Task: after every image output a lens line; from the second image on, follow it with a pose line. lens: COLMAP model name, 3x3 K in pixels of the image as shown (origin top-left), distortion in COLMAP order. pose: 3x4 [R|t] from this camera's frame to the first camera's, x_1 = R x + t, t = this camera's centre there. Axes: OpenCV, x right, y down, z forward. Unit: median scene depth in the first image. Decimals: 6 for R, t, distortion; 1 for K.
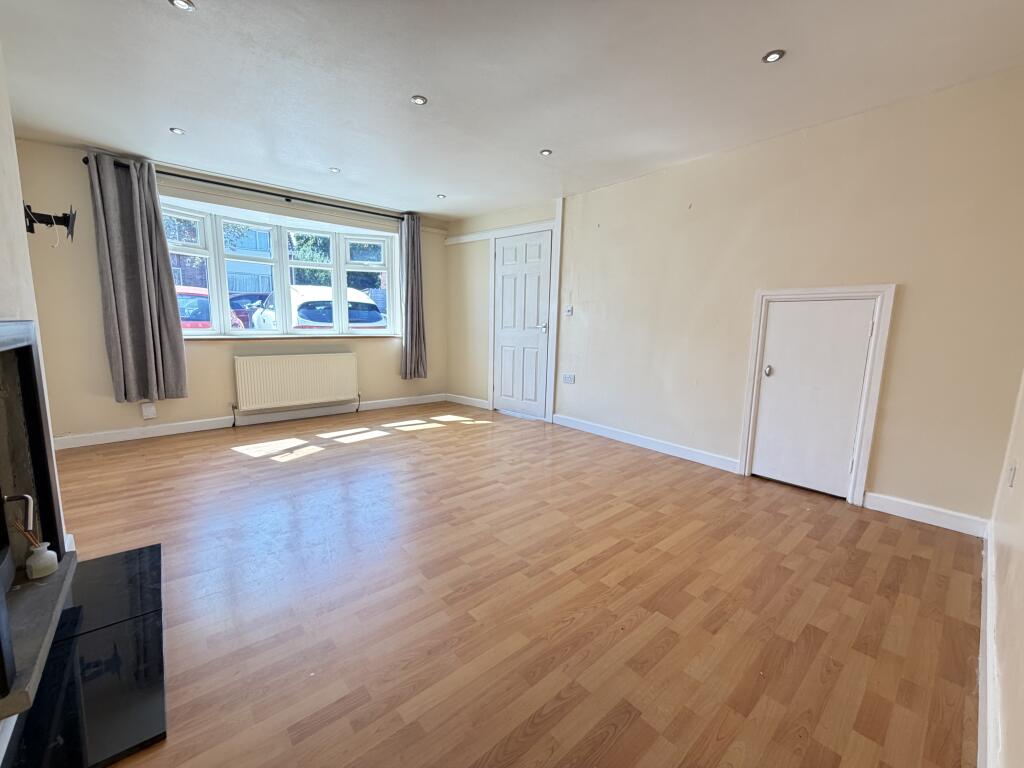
lens RADIAL K [[408.1, 0, 509.8], [0, 408.1, 382.7], [0, 0, 1]] dist [-0.002690, 0.000627]
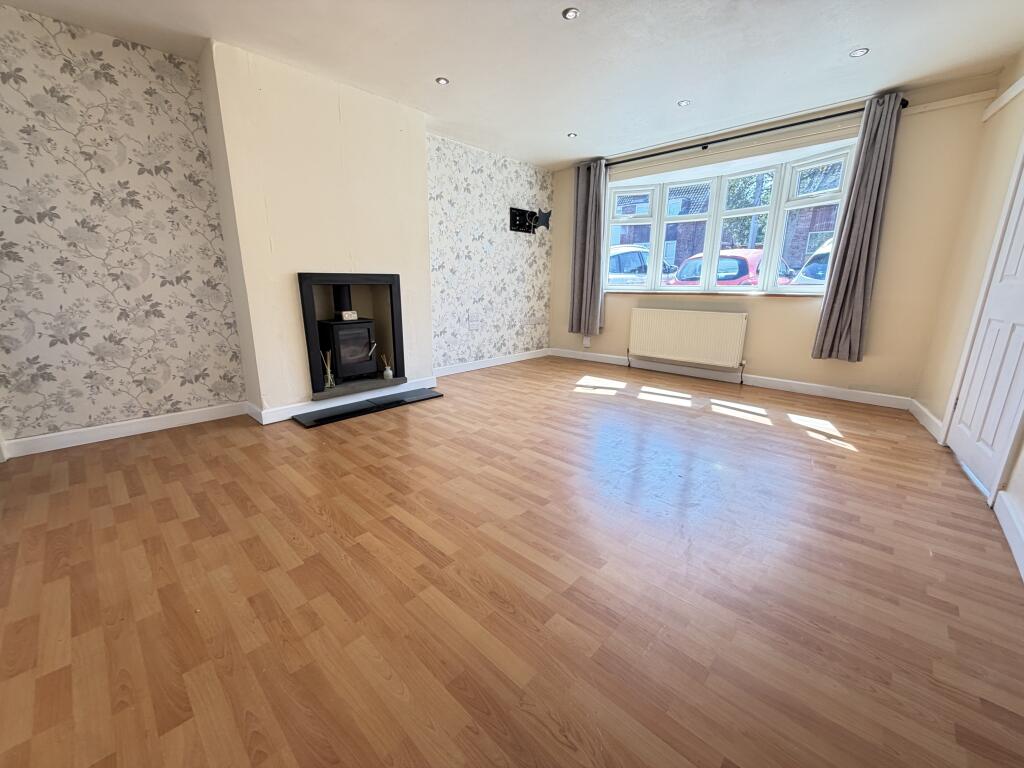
lens RADIAL K [[408.1, 0, 510.2], [0, 408.1, 383.6], [0, 0, 1]] dist [-0.002690, 0.000627]
pose [[0.105096, 0.224498, -0.968791, 0.614026], [-0.145502, 0.967173, 0.208339, -0.057138], [0.983760, 0.119065, 0.134311, 0.640684]]
